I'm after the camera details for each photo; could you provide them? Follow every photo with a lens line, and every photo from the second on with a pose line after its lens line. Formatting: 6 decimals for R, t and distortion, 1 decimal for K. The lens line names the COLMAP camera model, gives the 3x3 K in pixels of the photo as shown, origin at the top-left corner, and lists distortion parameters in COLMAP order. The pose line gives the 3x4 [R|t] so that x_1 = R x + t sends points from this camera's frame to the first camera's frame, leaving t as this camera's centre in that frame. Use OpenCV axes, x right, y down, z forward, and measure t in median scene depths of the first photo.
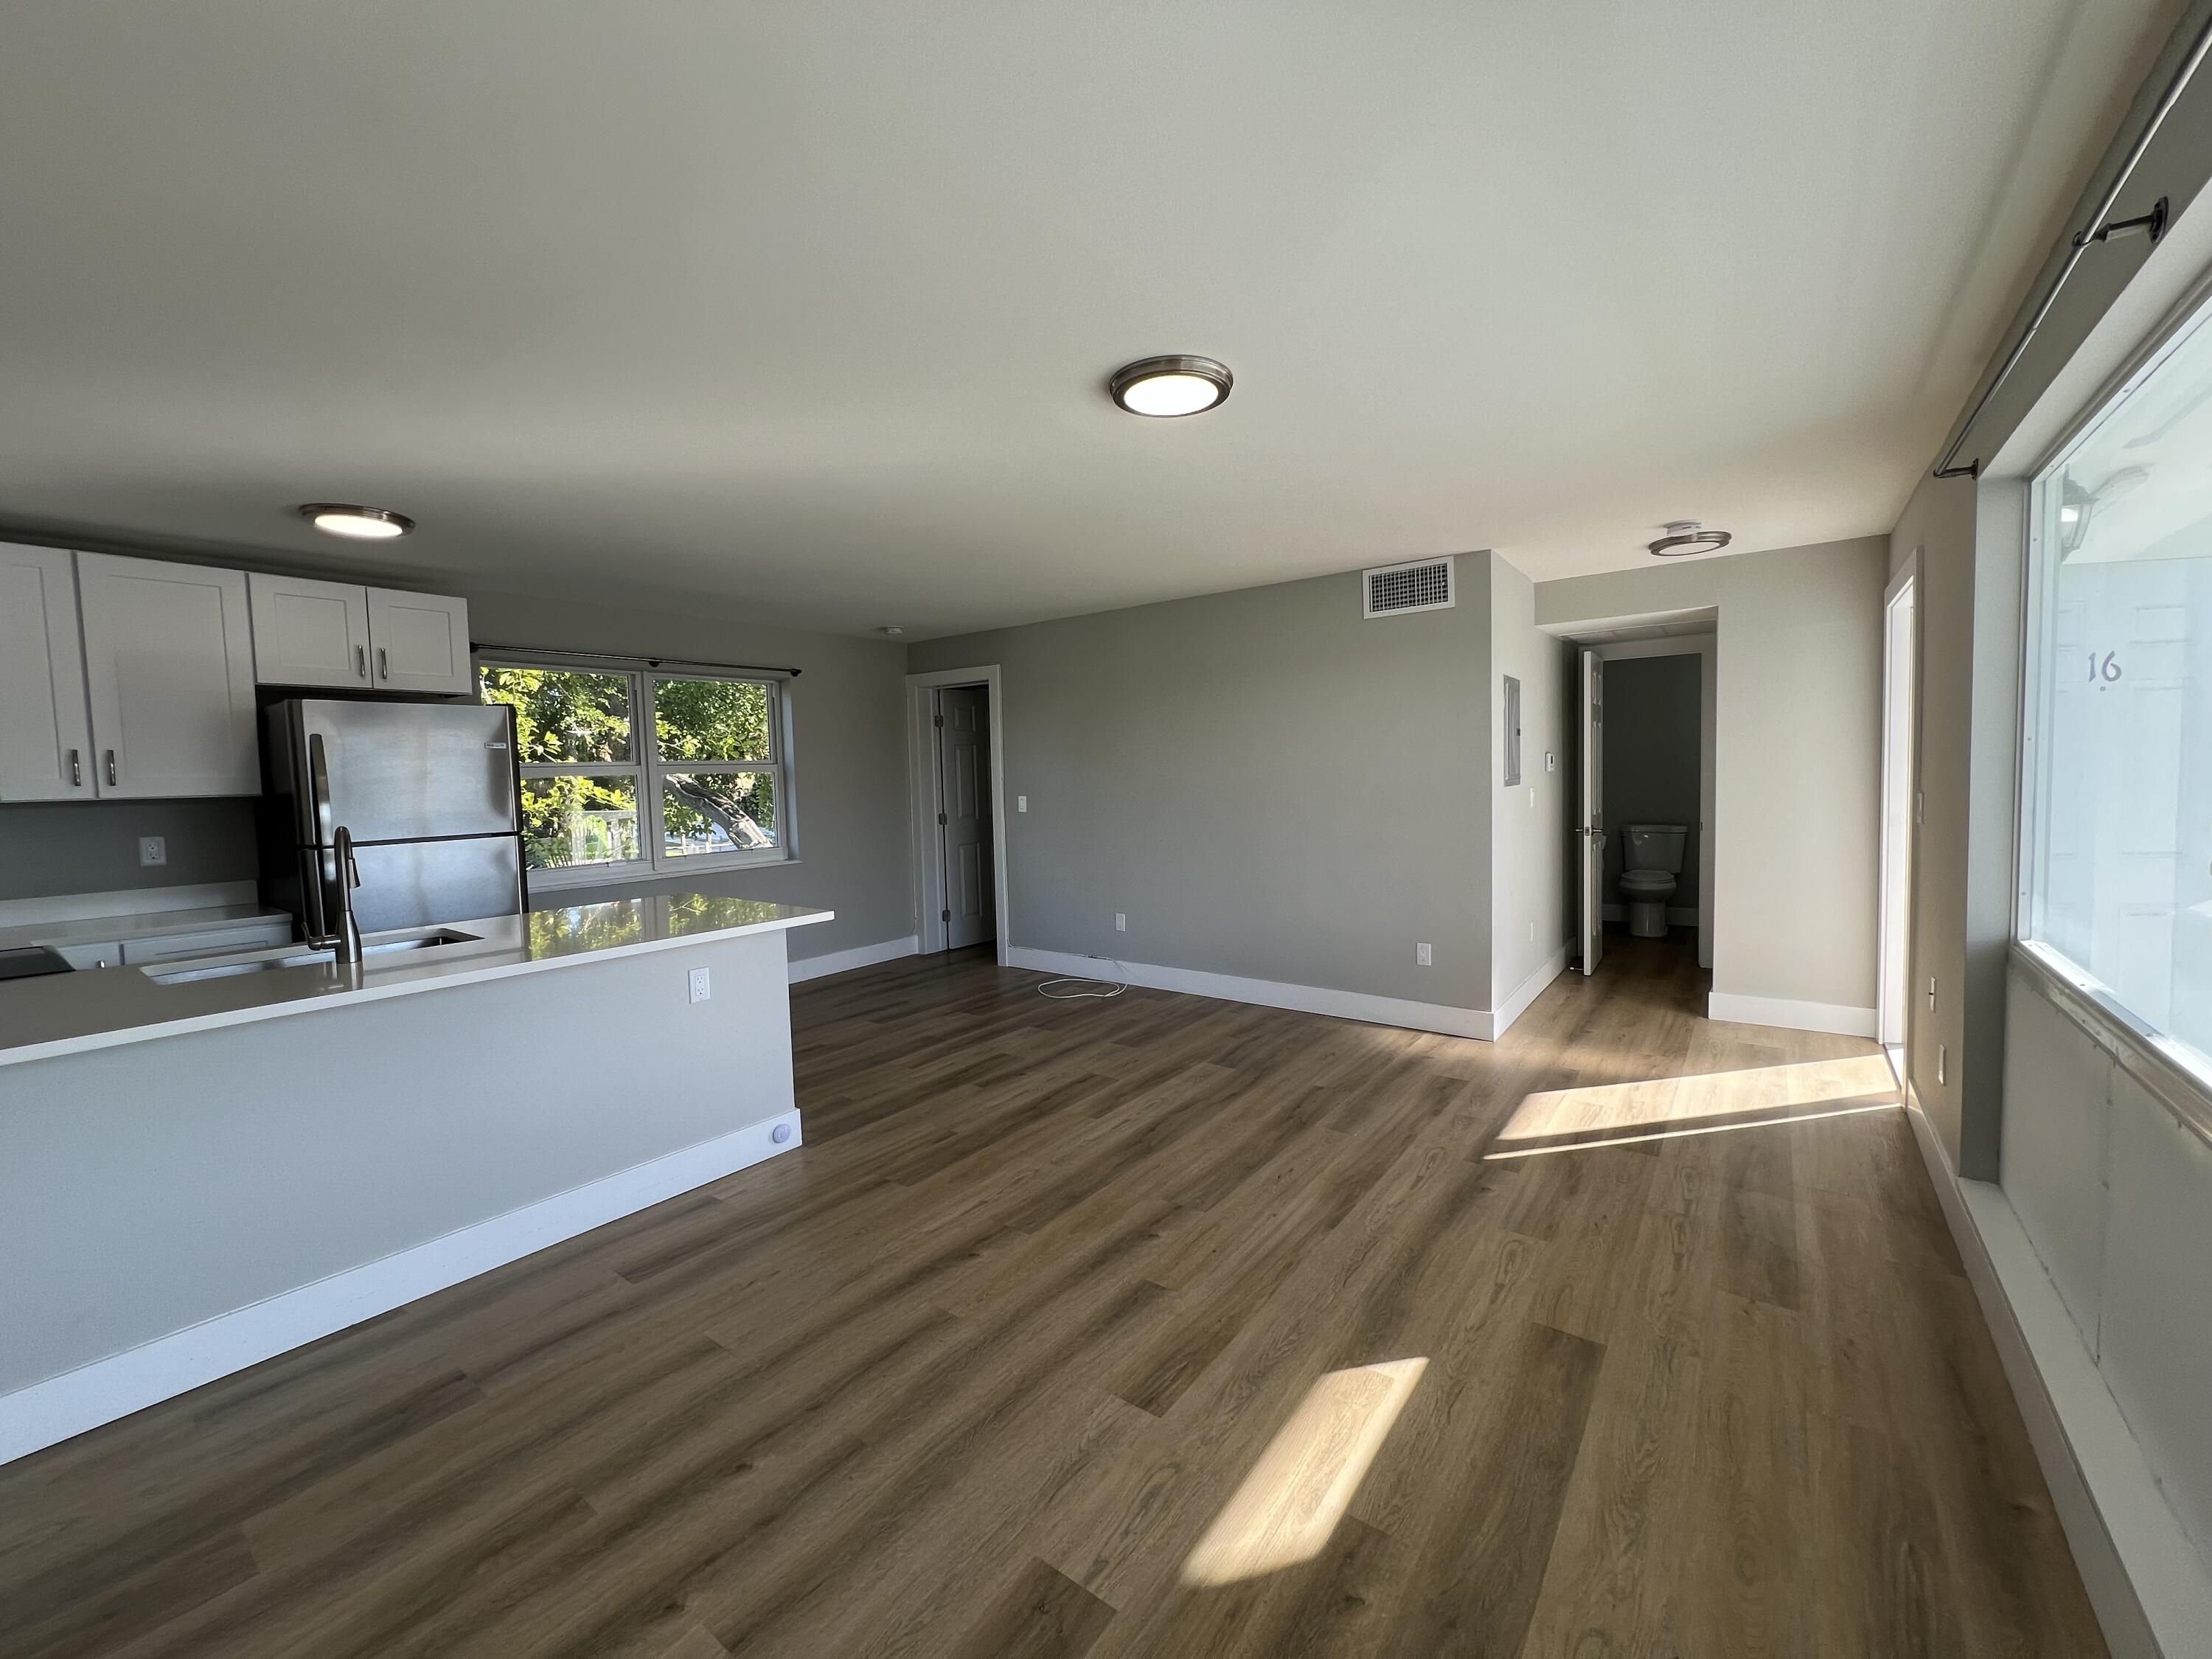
lens RADIAL K [[885.2, 0, 1104.1], [0, 885.2, 819.8], [0, 0, 1]] dist [-0.000238, 0.000142]
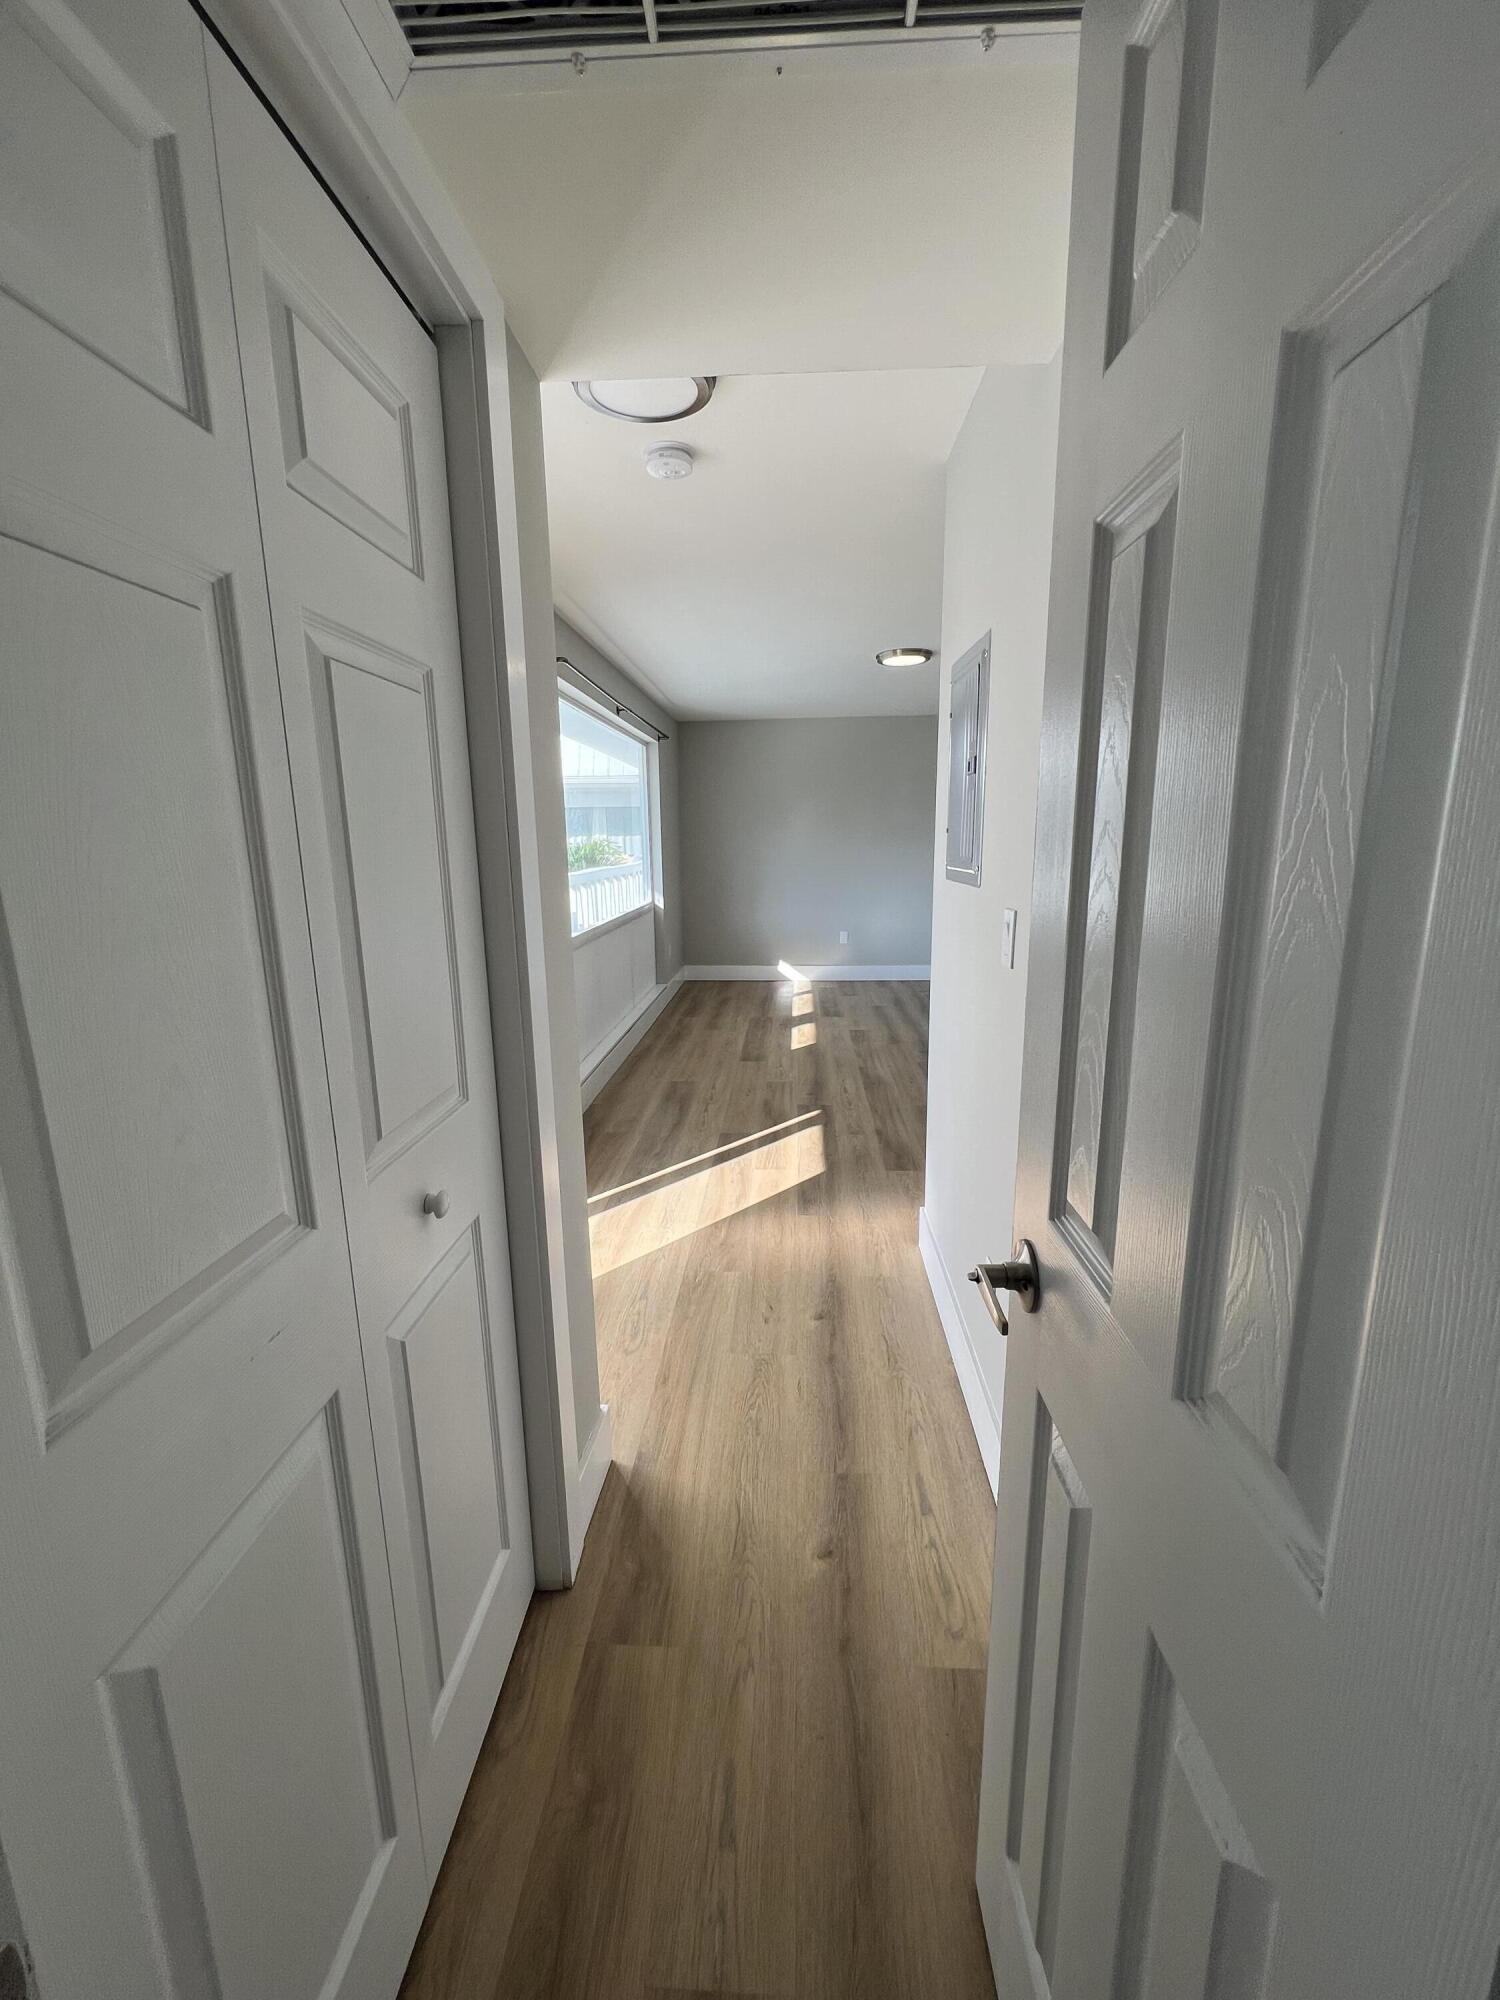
lens RADIAL K [[801.7, 0, 748.0], [0, 801.7, 1007.9], [0, 0, 1]] dist [-0.001993, 0.000149]
pose [[-0.834116, 0.155316, -0.529272, 1.235785], [0.009838, 0.963575, 0.267258, -0.138860], [0.551502, 0.217717, -0.805261, 2.009742]]
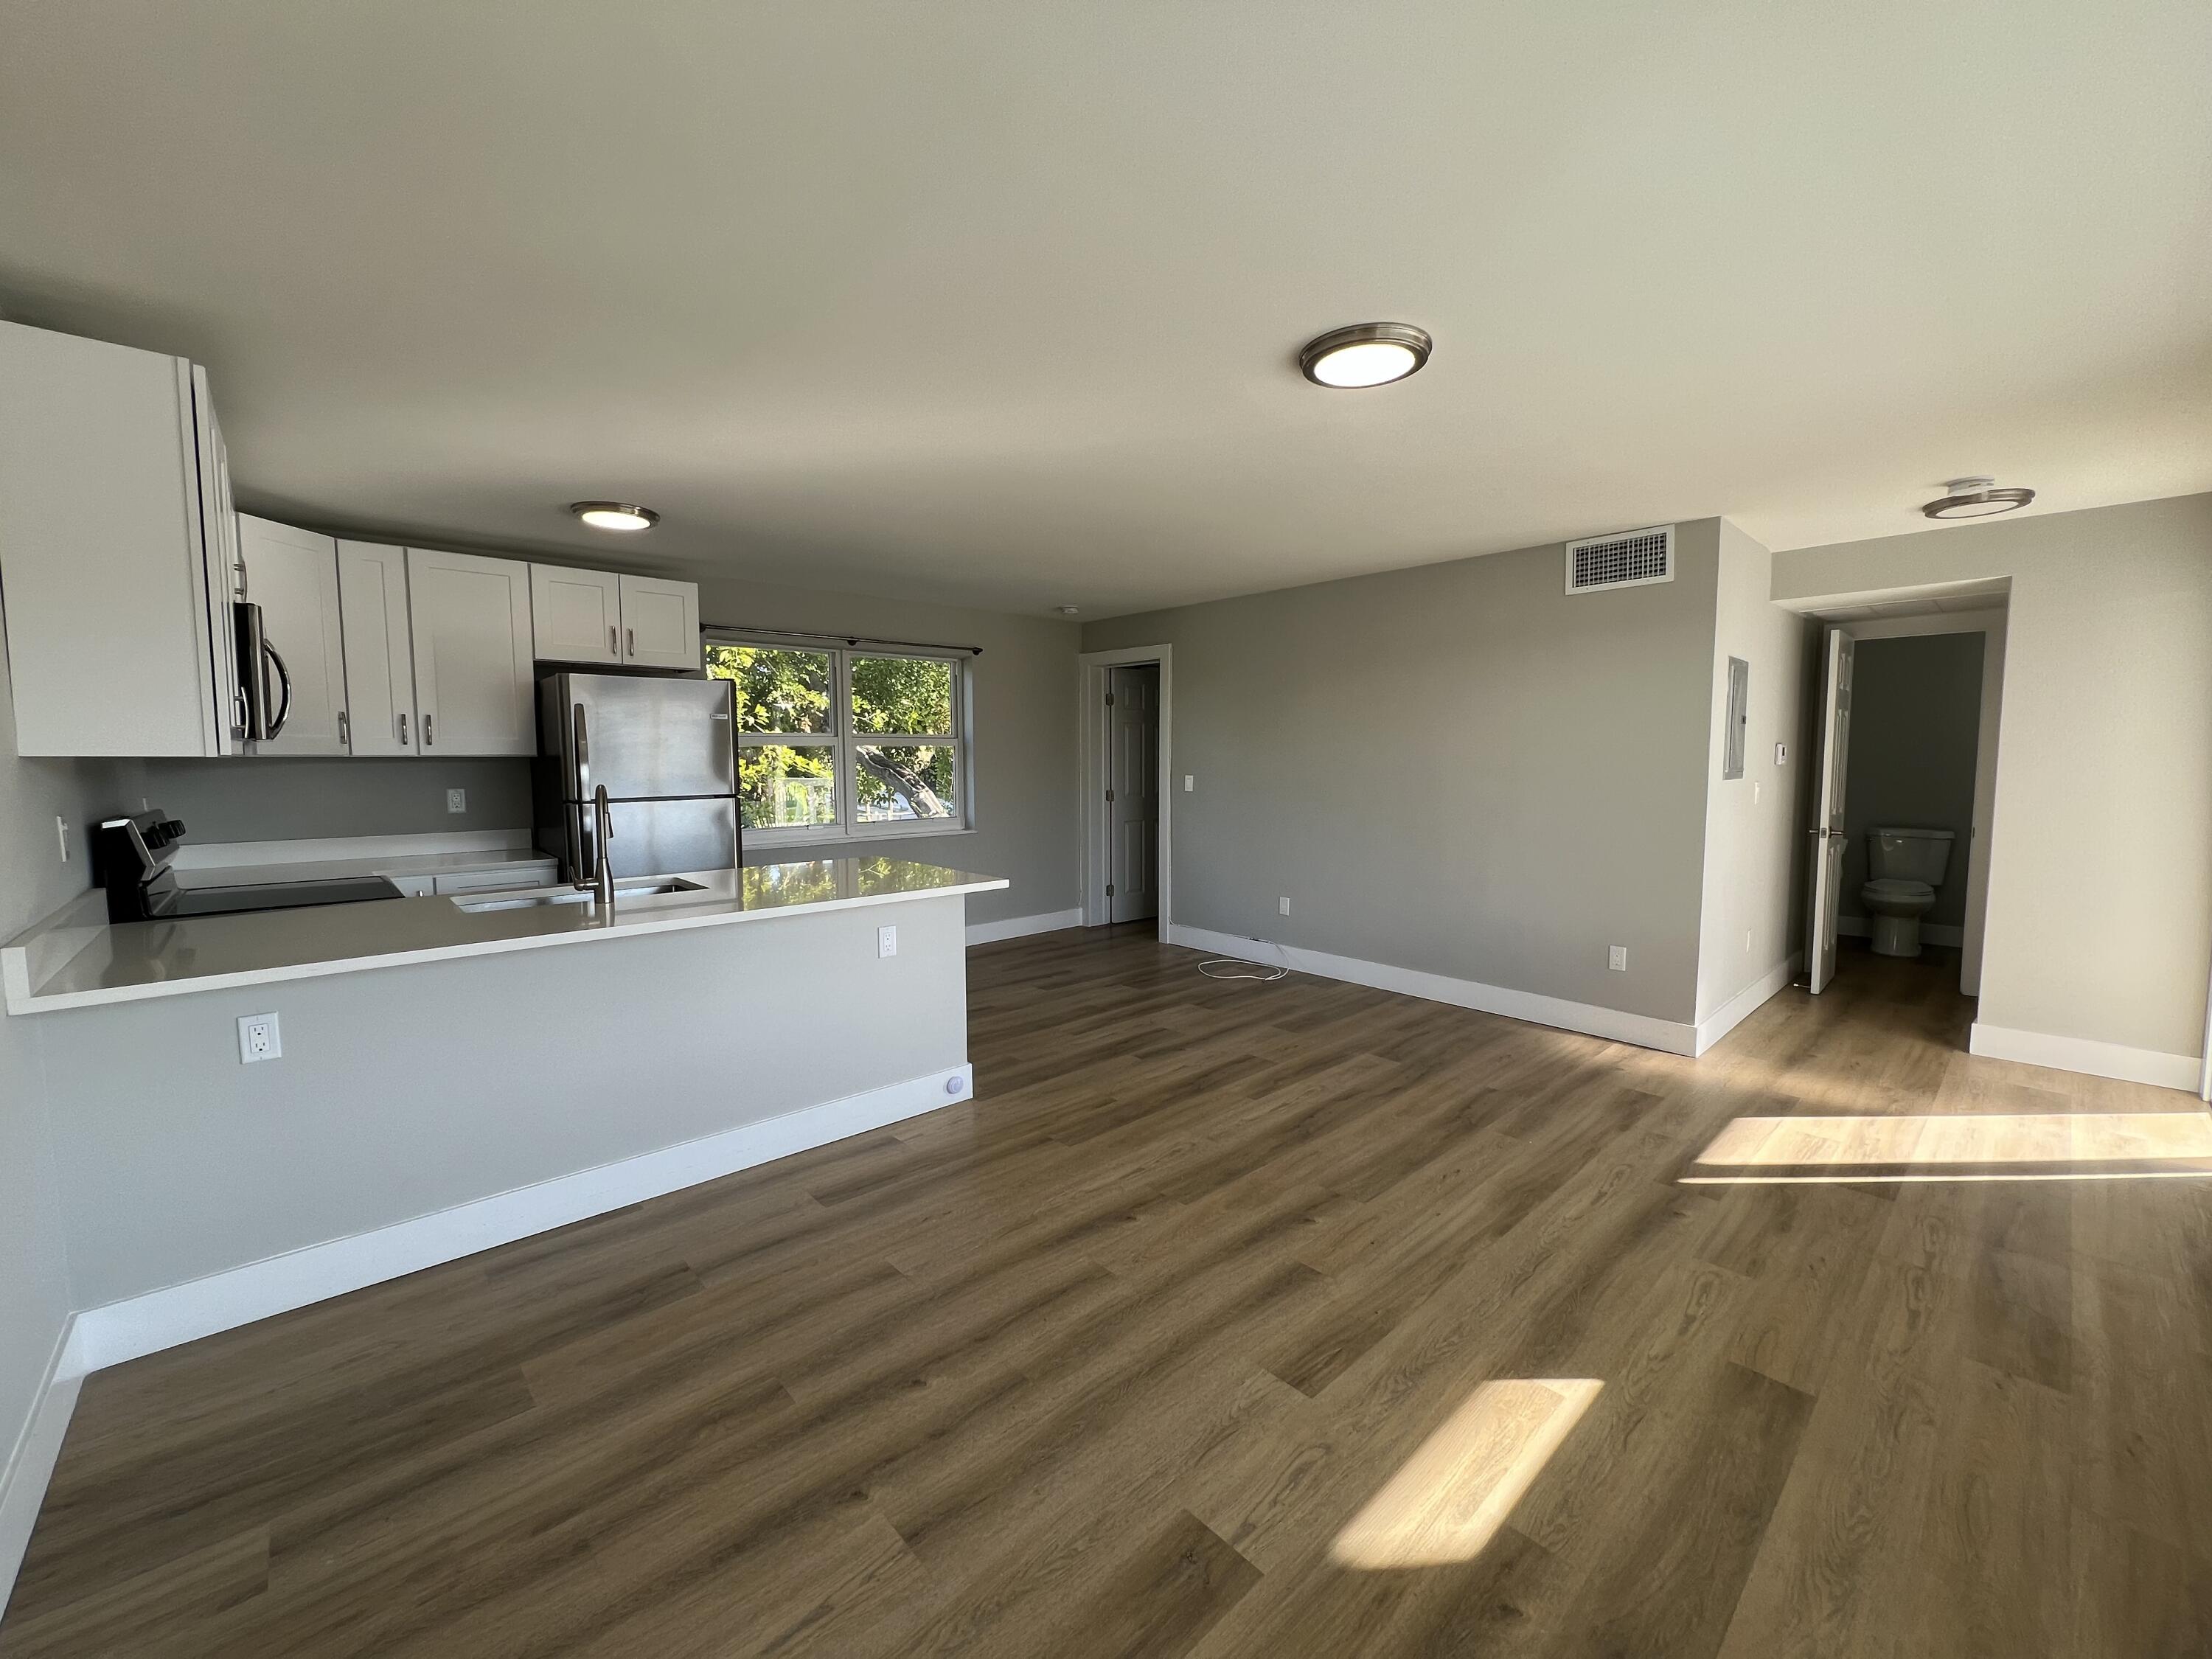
lens RADIAL K [[885.2, 0, 1104.3], [0, 885.2, 821.3], [0, 0, 1]] dist [-0.000238, 0.000142]
pose [[0.982706, 0.037888, -0.181257, -0.006785], [-0.033388, 0.999055, 0.027814, 0.001041], [0.182140, -0.021281, 0.983042, -0.010174]]
